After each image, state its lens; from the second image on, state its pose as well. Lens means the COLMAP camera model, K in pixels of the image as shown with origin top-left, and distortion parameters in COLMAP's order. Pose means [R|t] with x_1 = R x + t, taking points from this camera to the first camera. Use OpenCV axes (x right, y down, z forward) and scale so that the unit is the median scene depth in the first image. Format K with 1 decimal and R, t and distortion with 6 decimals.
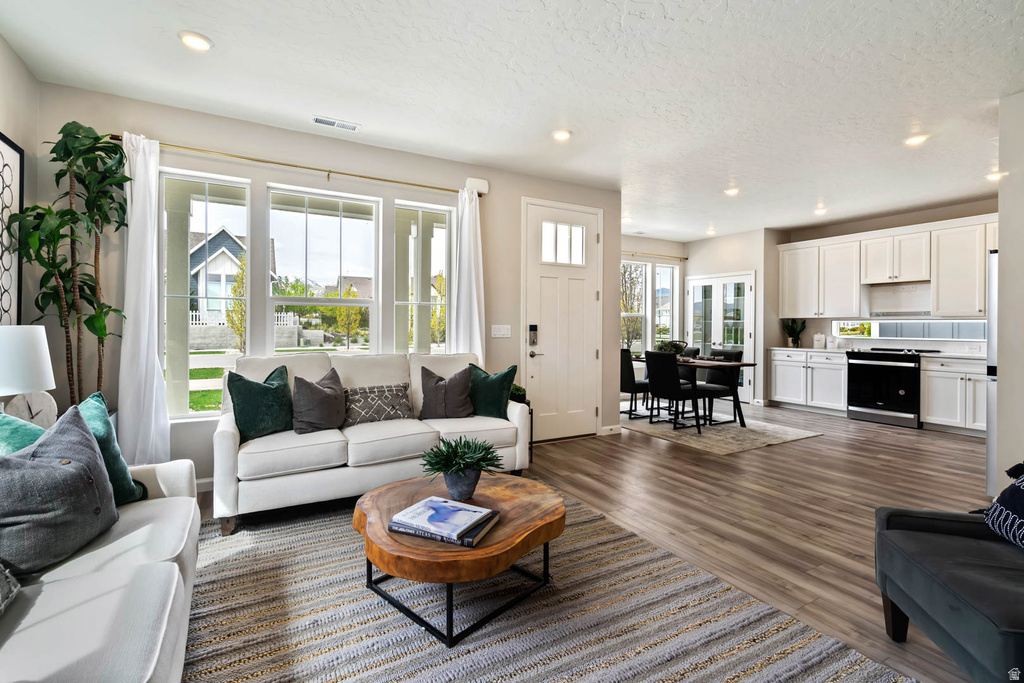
lens RADIAL K [[473.2, 0, 512.1], [0, 473.2, 329.2], [0, 0, 1]] dist [-0.000715, 0.002187]
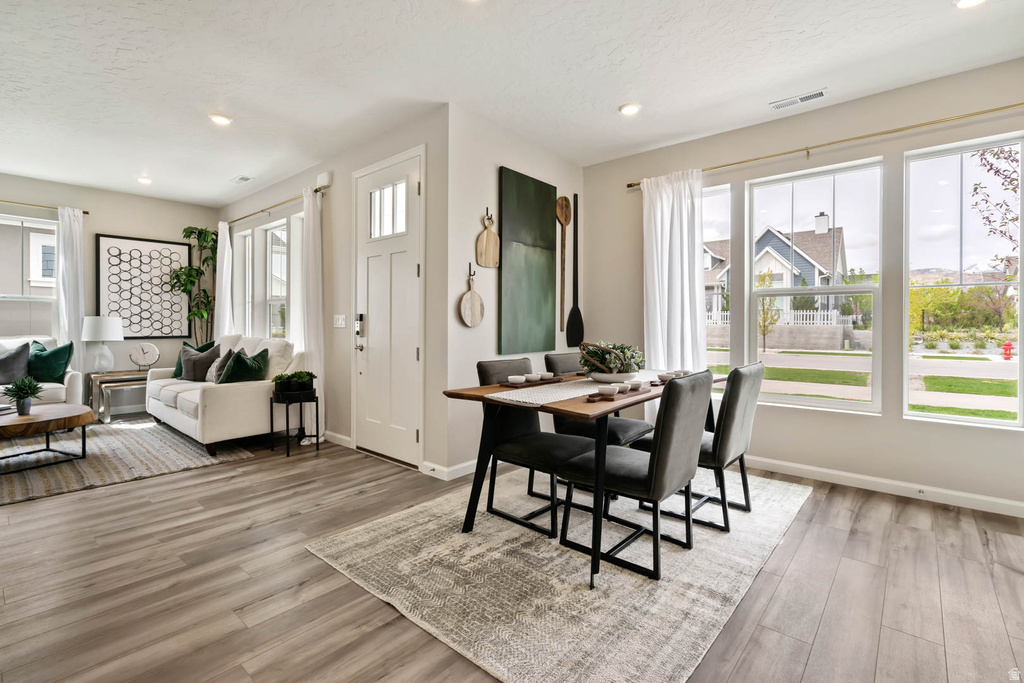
lens RADIAL K [[473.2, 0, 515.9], [0, 473.2, 325.8], [0, 0, 1]] dist [-0.000715, 0.002187]
pose [[0.324512, 0.001128, -0.945881, 0.718484], [-0.009876, 0.999949, -0.002196, 0.009031], [0.945830, 0.010054, 0.324507, 0.732512]]
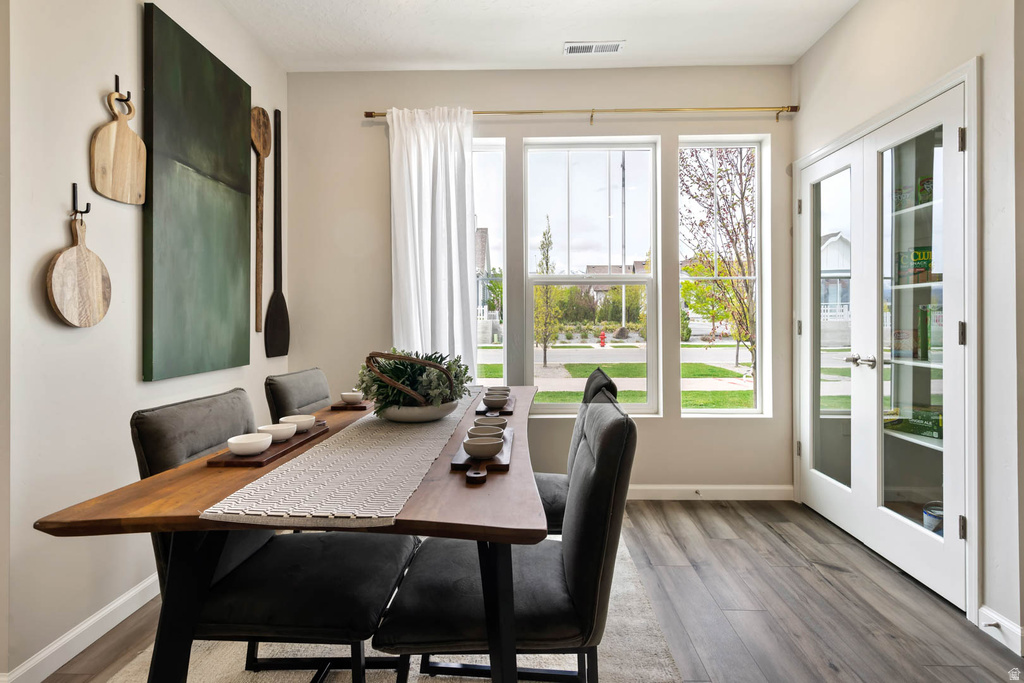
lens RADIAL K [[526.2, 0, 515.8], [0, 526.2, 317.4], [0, 0, 1]] dist [0.005396, -0.000006]
pose [[0.846933, -0.009706, -0.531611, 0.518268], [0.002812, 0.999901, -0.013775, 0.009155], [0.531692, 0.010172, 0.846877, 0.749989]]
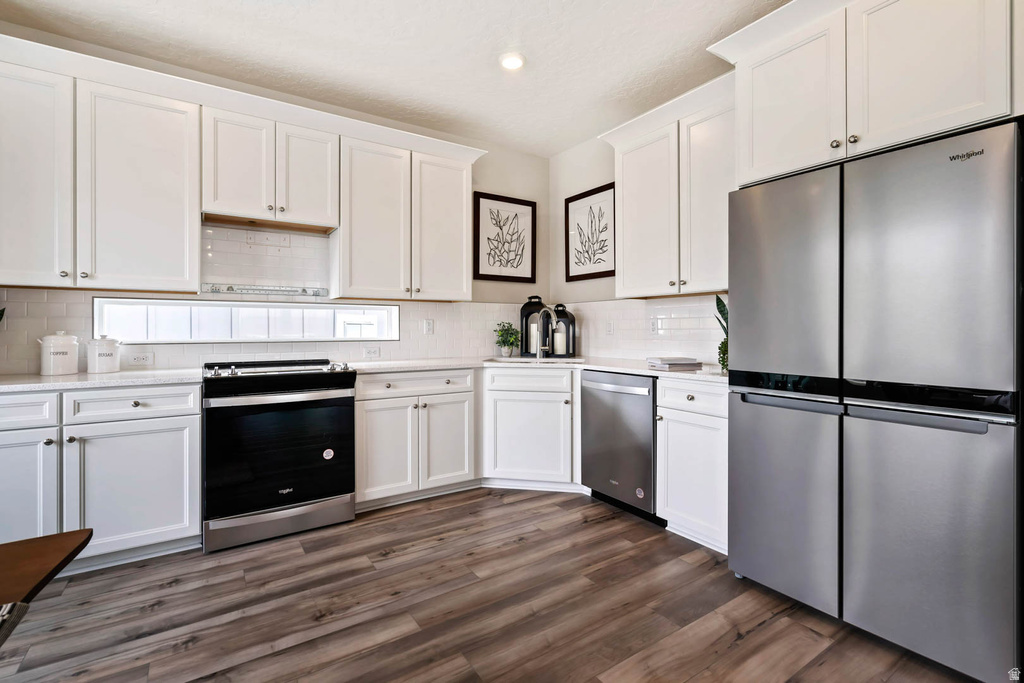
lens RADIAL K [[473.2, 0, 506.0], [0, 473.2, 328.0], [0, 0, 1]] dist [-0.000715, 0.002187]
pose [[-0.056850, -0.002457, 0.998380, 0.314589], [0.008751, 0.999957, 0.002959, 0.008064], [-0.998344, 0.008905, -0.056827, 0.771011]]
